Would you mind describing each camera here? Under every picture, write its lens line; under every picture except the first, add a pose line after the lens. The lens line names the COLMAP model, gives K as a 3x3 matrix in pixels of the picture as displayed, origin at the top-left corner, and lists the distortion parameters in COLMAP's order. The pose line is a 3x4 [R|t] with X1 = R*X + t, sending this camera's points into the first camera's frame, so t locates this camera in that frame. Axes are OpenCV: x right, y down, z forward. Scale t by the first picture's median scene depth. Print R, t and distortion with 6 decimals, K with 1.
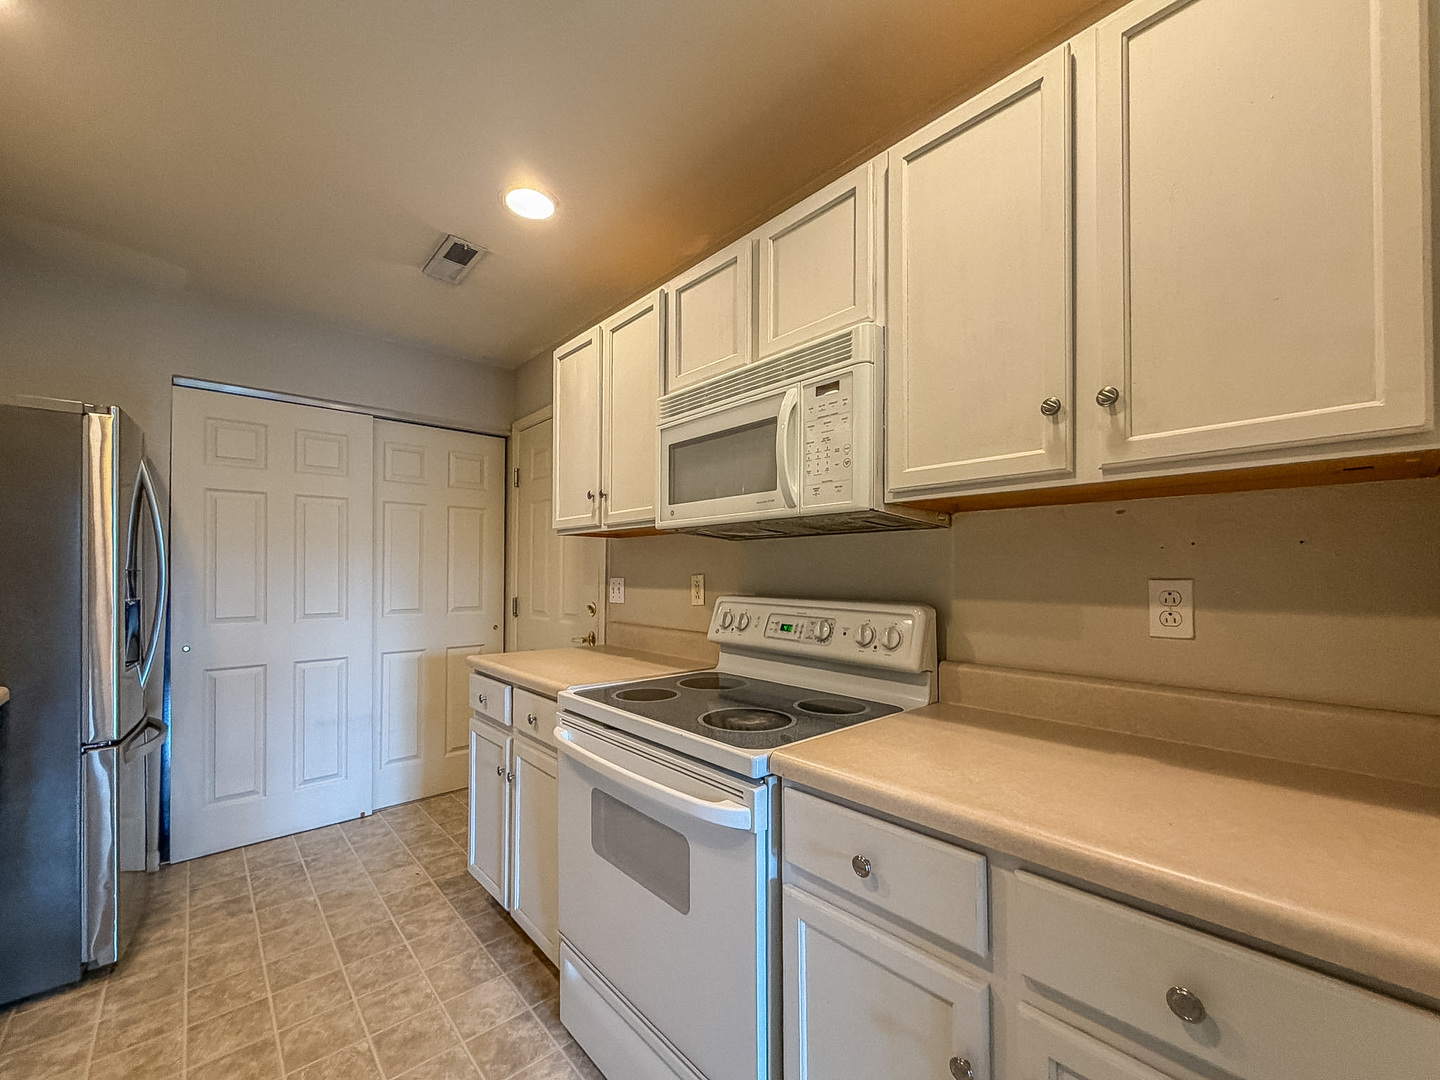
lens RADIAL K [[590.8, 0, 716.4], [0, 590.8, 563.3], [0, 0, 1]] dist [0.000938, 0.000052]
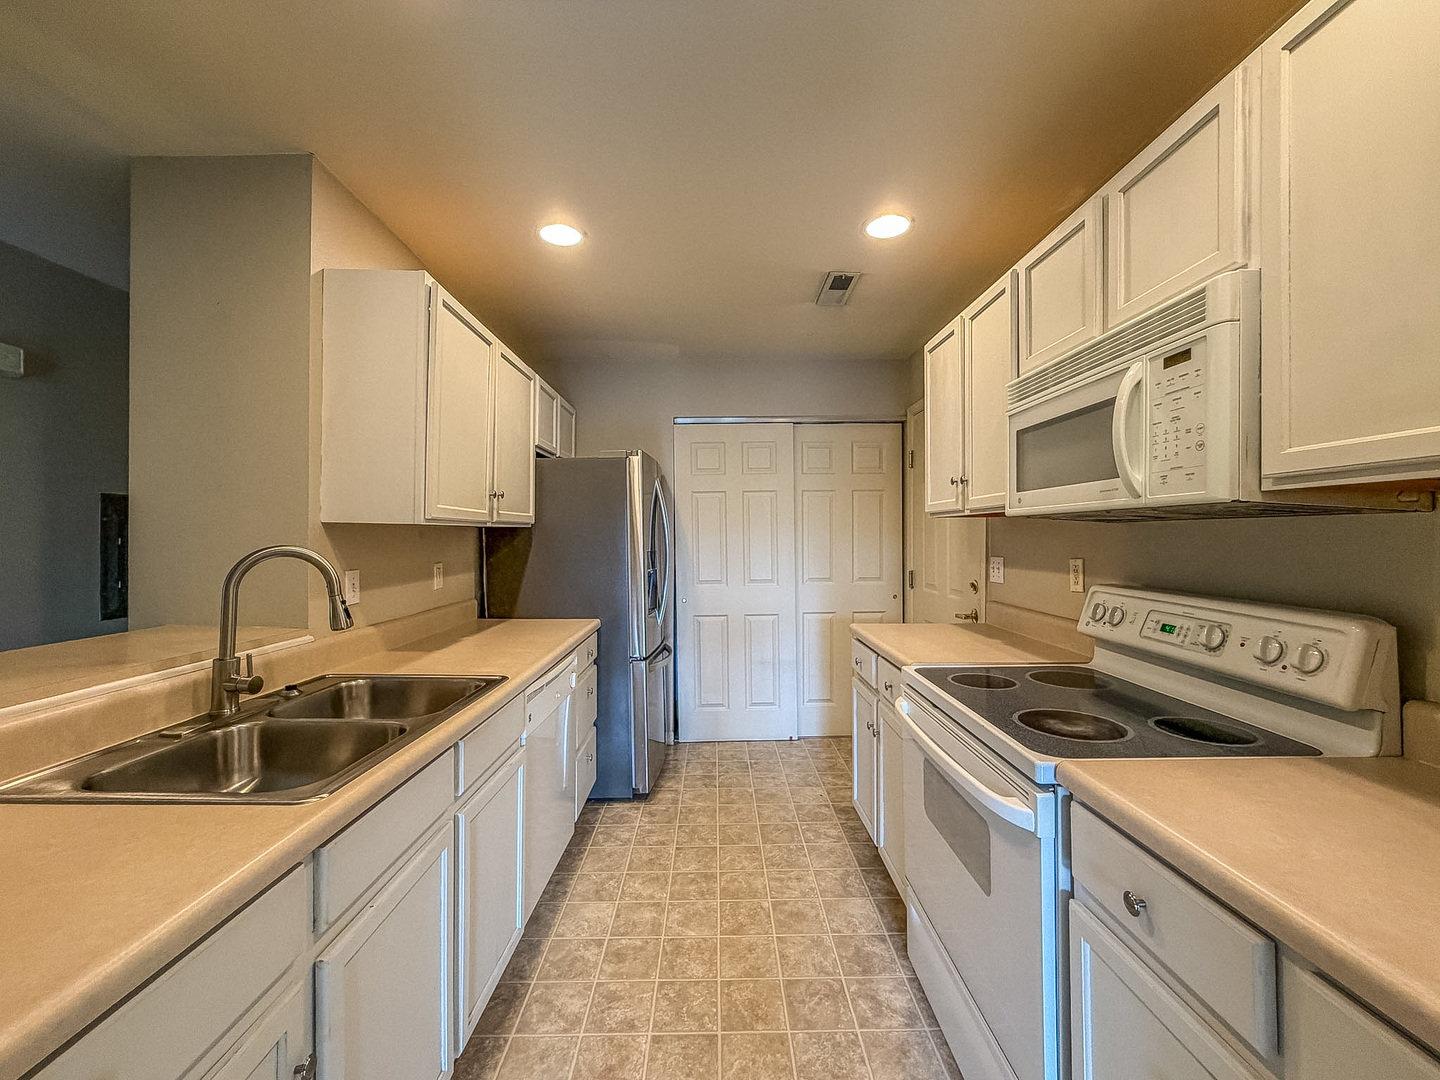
lens RADIAL K [[574.1, 0, 720.0], [0, 574.1, 540.0], [0, 0, 1]] dist [0.000268, 0.000117]
pose [[0.758436, -0.002859, -0.651741, 0.163879], [0.017517, 0.999719, 0.016000, -0.042339], [0.651512, -0.023551, 0.758272, -0.048098]]
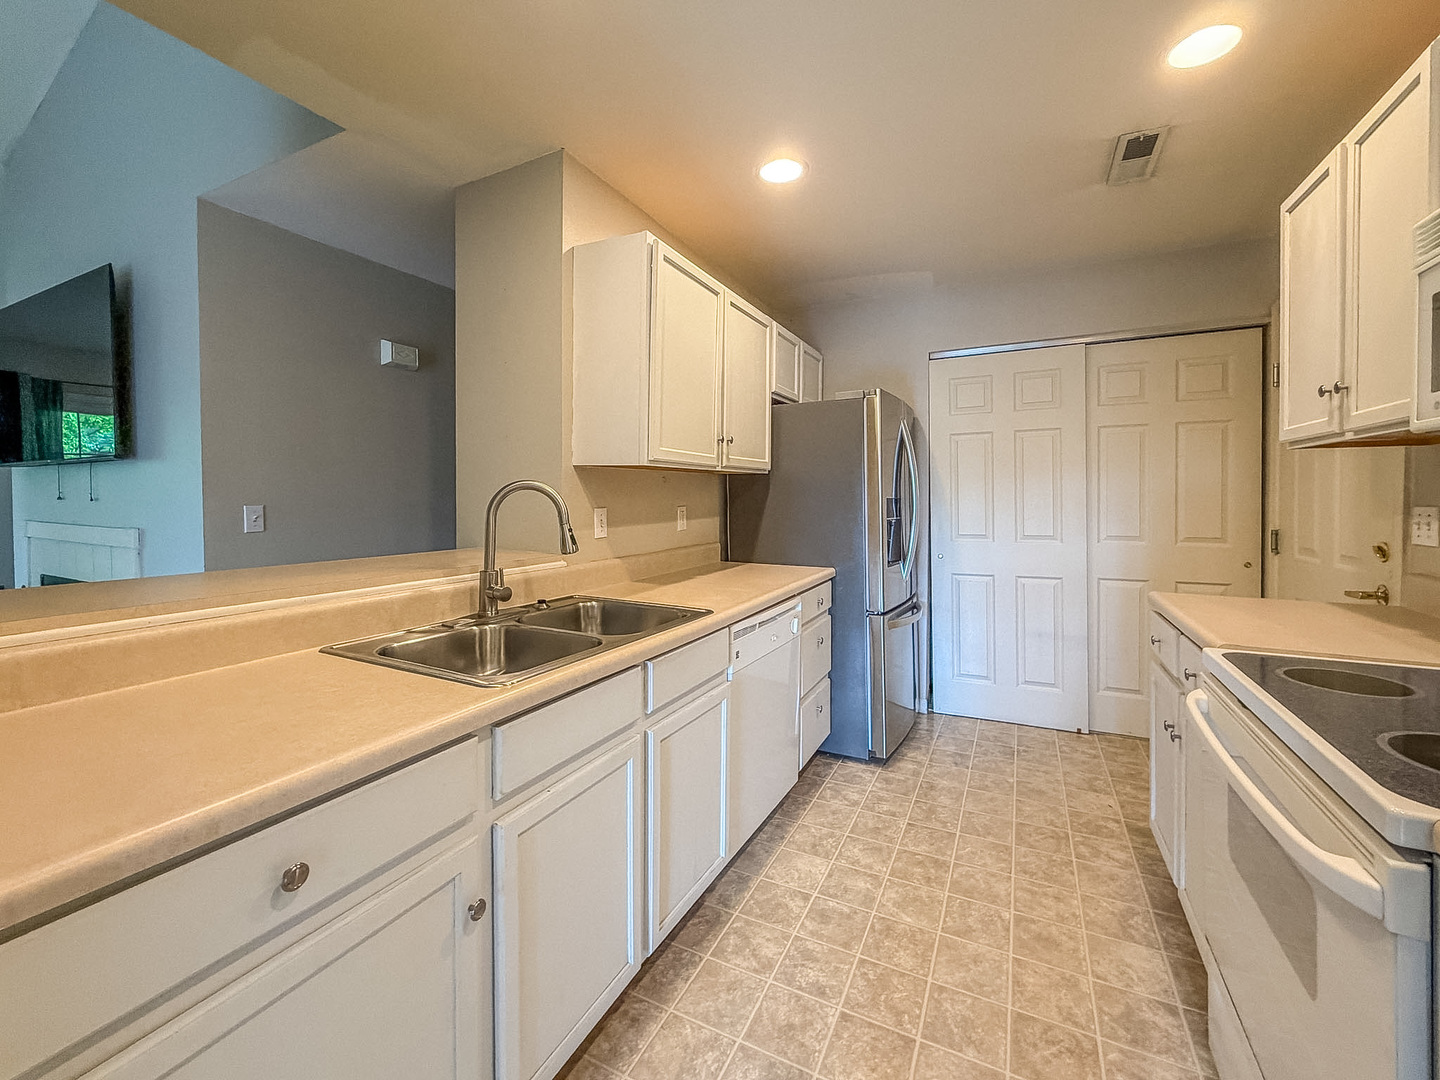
lens RADIAL K [[585.2, 0, 726.8], [0, 585.2, 505.7], [0, 0, 1]] dist [0.000618, -0.000104]
pose [[0.381533, 0.010527, -0.924295, 0.202141], [0.021245, 0.999571, 0.020154, -0.008409], [0.924111, -0.027326, 0.381146, 0.076587]]
